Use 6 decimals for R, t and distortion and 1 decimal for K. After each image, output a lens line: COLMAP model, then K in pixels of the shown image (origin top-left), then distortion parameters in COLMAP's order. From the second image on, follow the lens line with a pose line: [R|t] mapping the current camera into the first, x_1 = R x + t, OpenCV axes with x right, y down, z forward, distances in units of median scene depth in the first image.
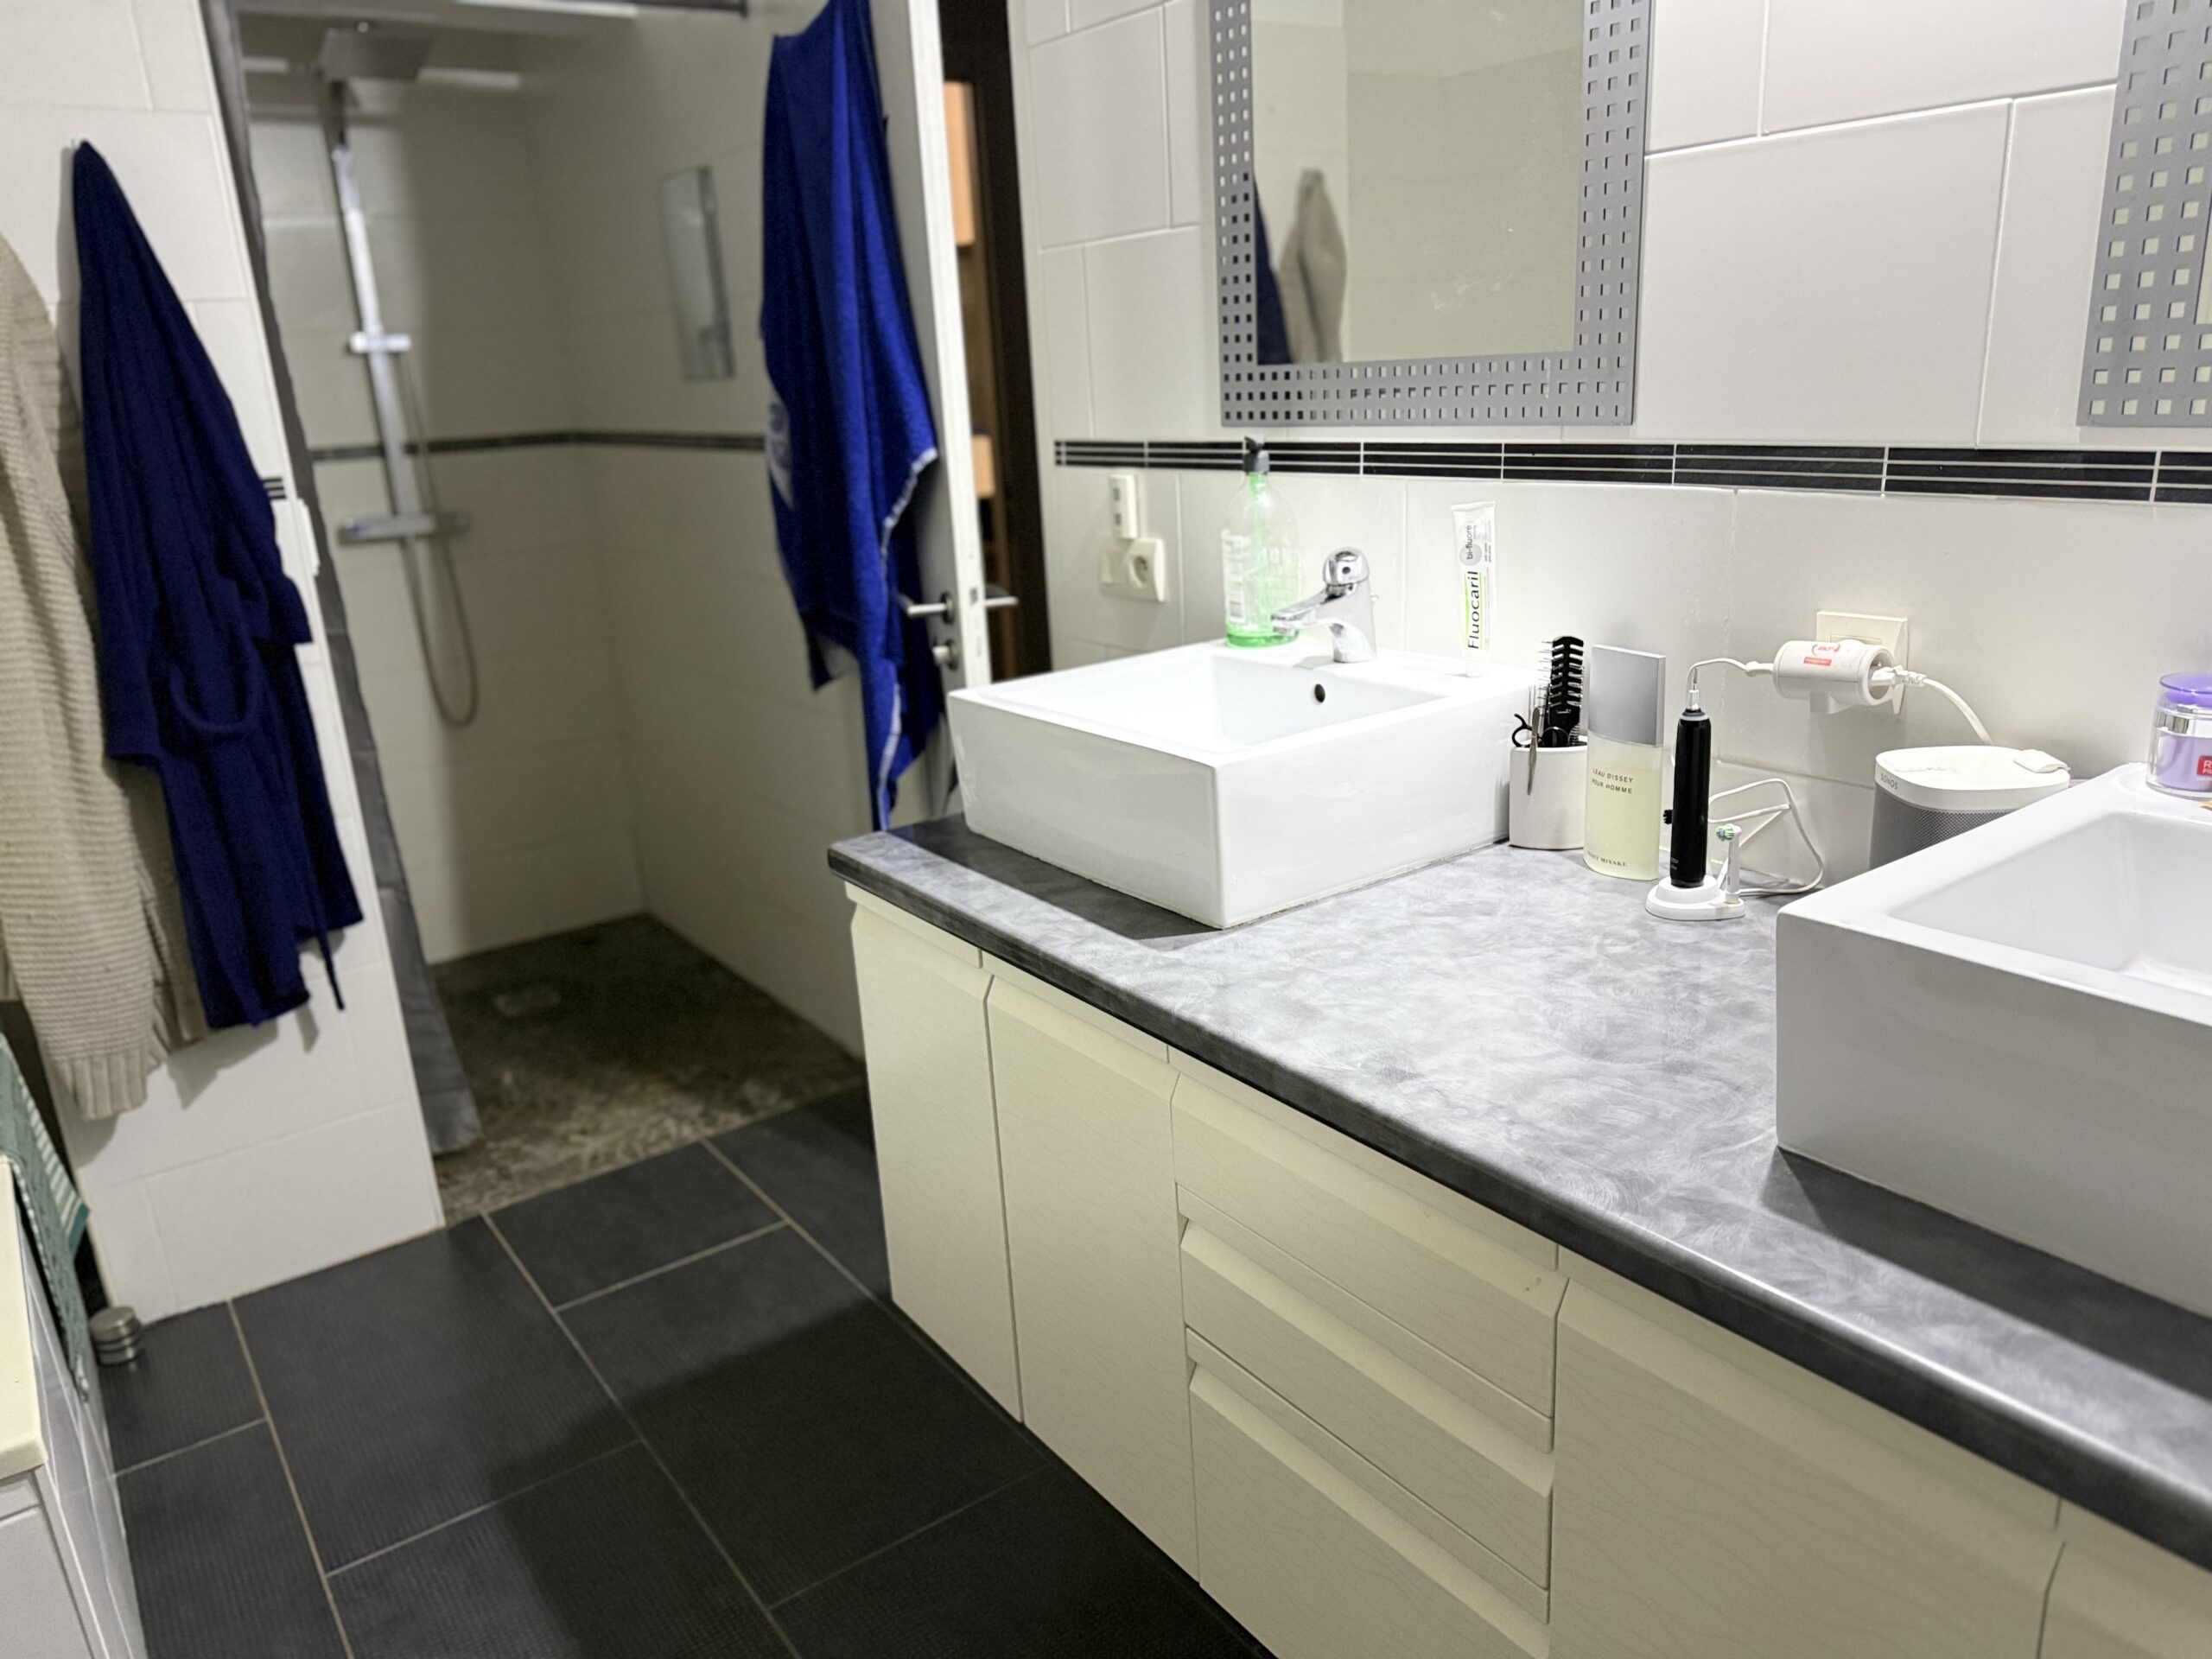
lens RADIAL K [[1549.8, 0, 1106.0], [0, 1549.8, 829.5], [0, 0, 1]] dist [0.094133, -0.149027]
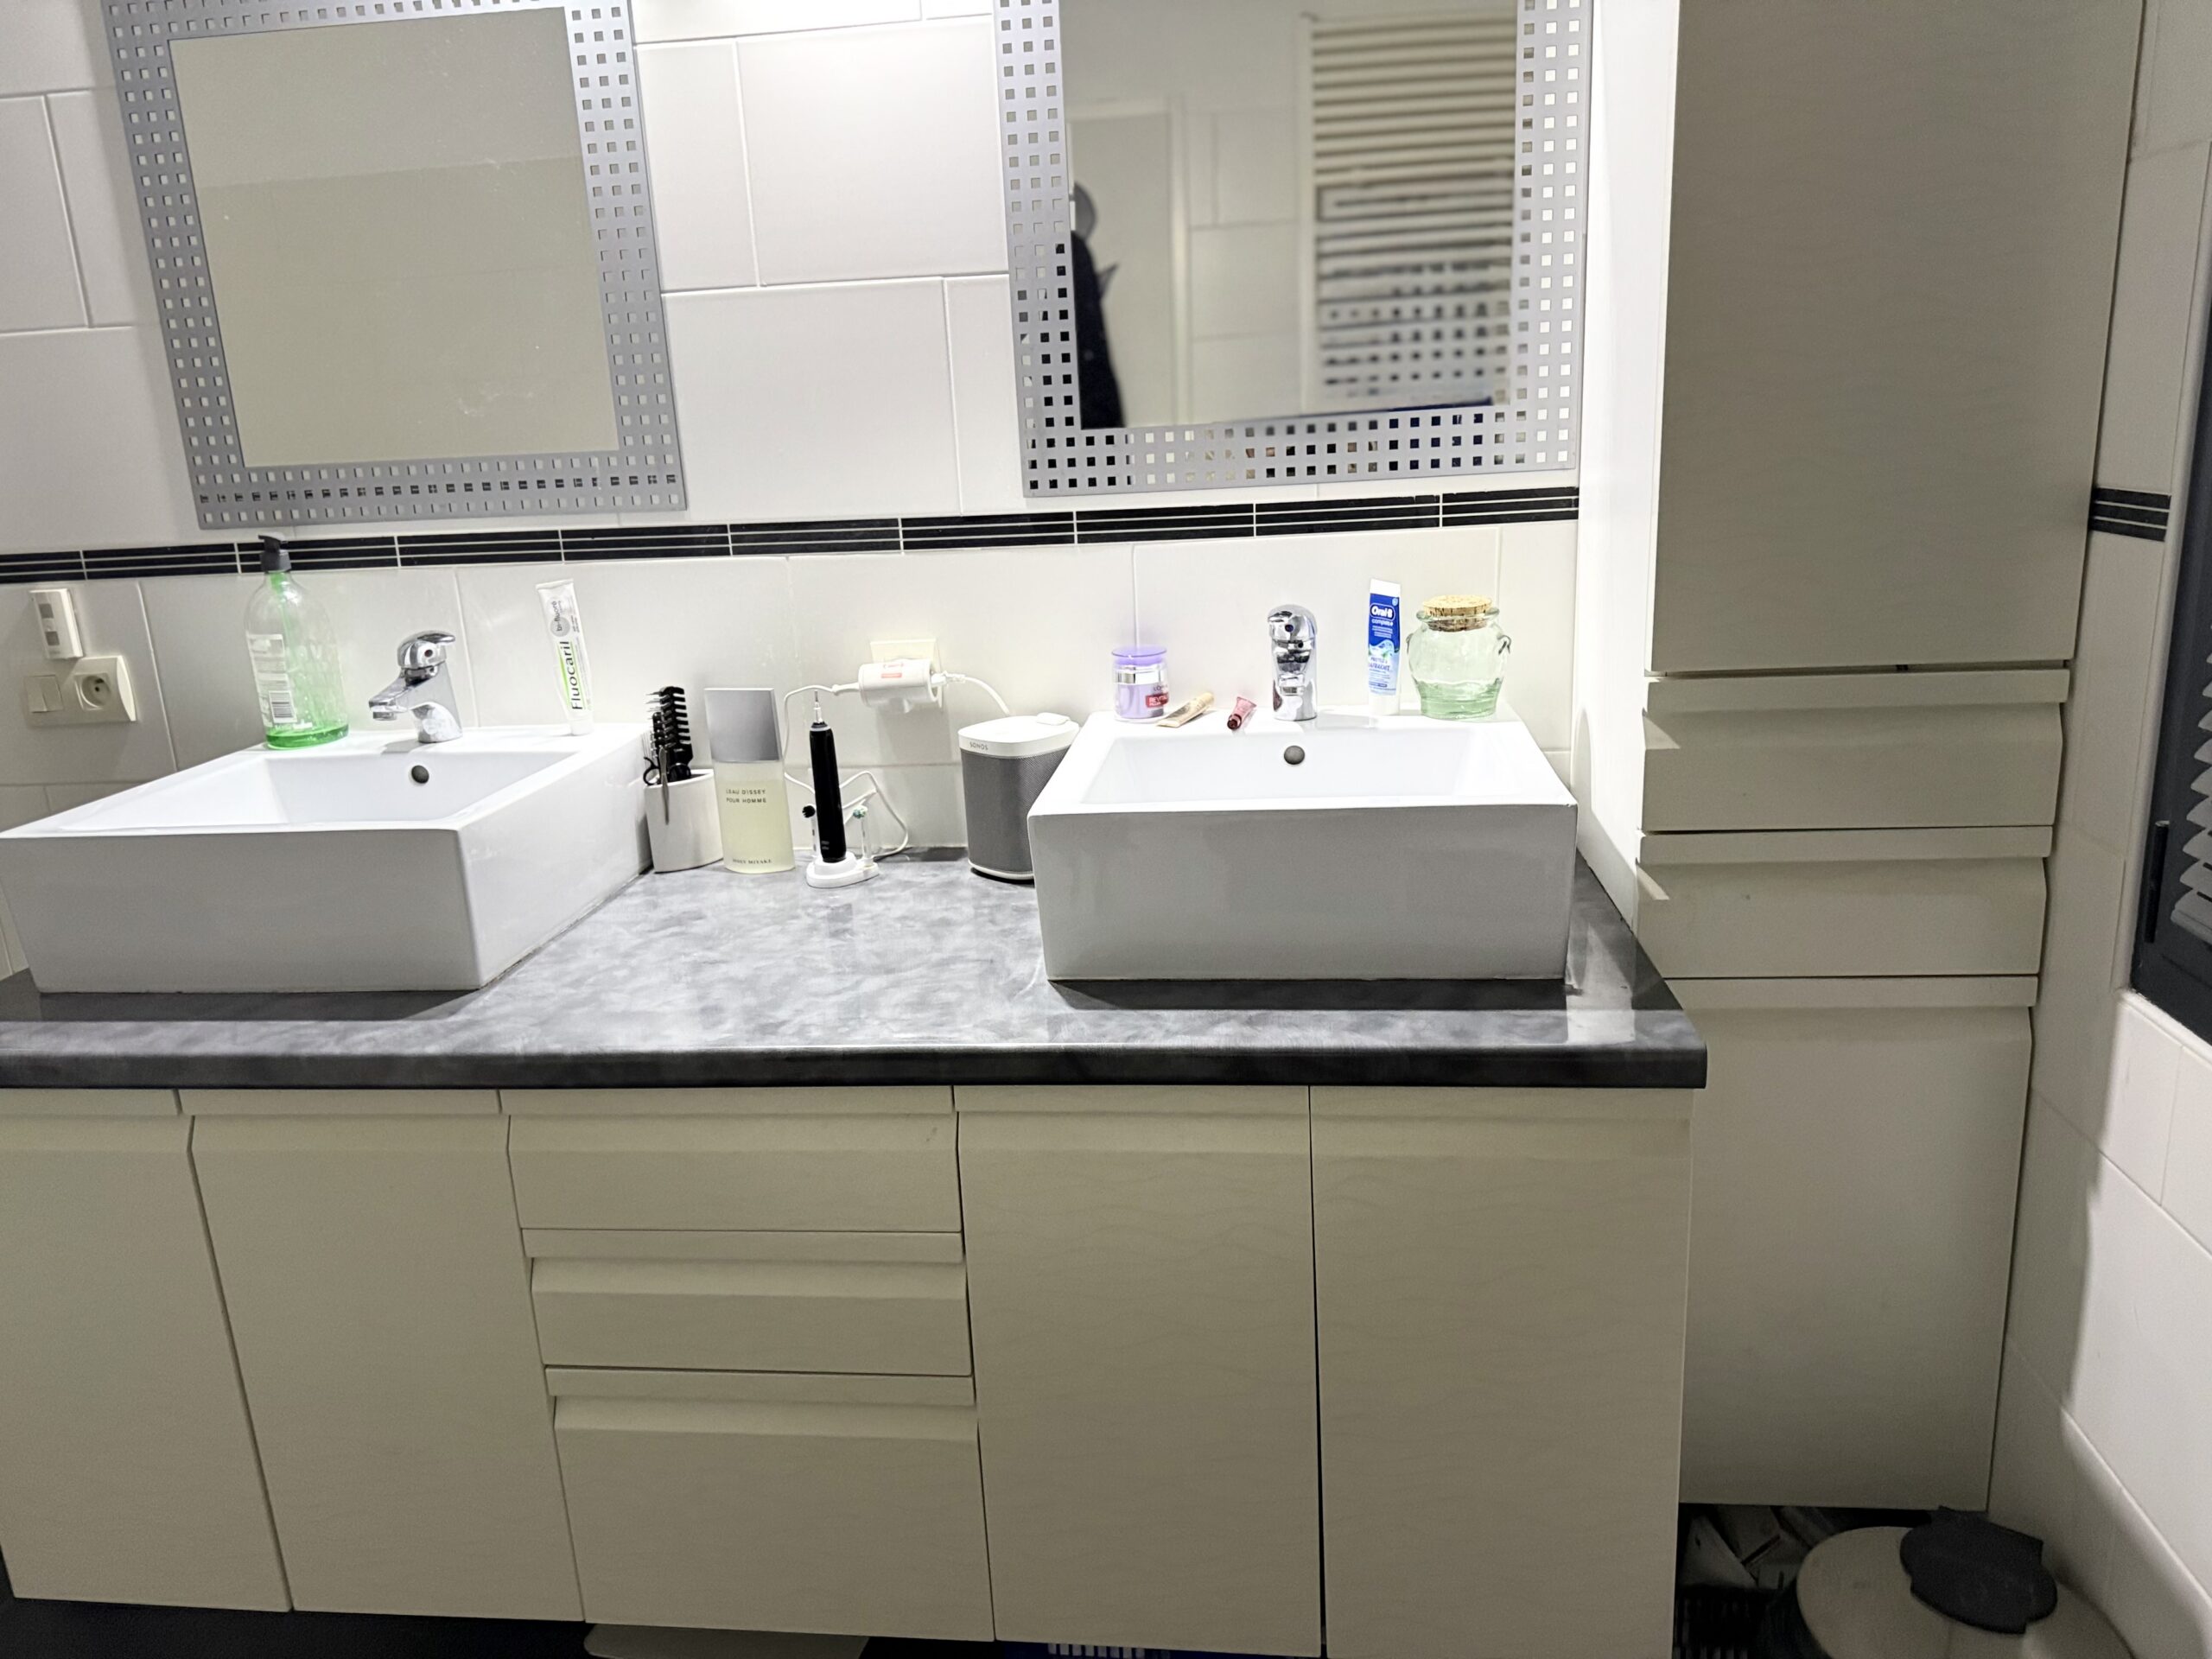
lens RADIAL K [[1549.8, 0, 1106.0], [0, 1549.8, 829.5], [0, 0, 1]] dist [0.094133, -0.149027]
pose [[0.672836, -0.171752, 0.719579, -0.391147], [0.224001, 0.974315, 0.023103, 0.031271], [-0.705064, 0.145642, 0.694027, -0.039523]]
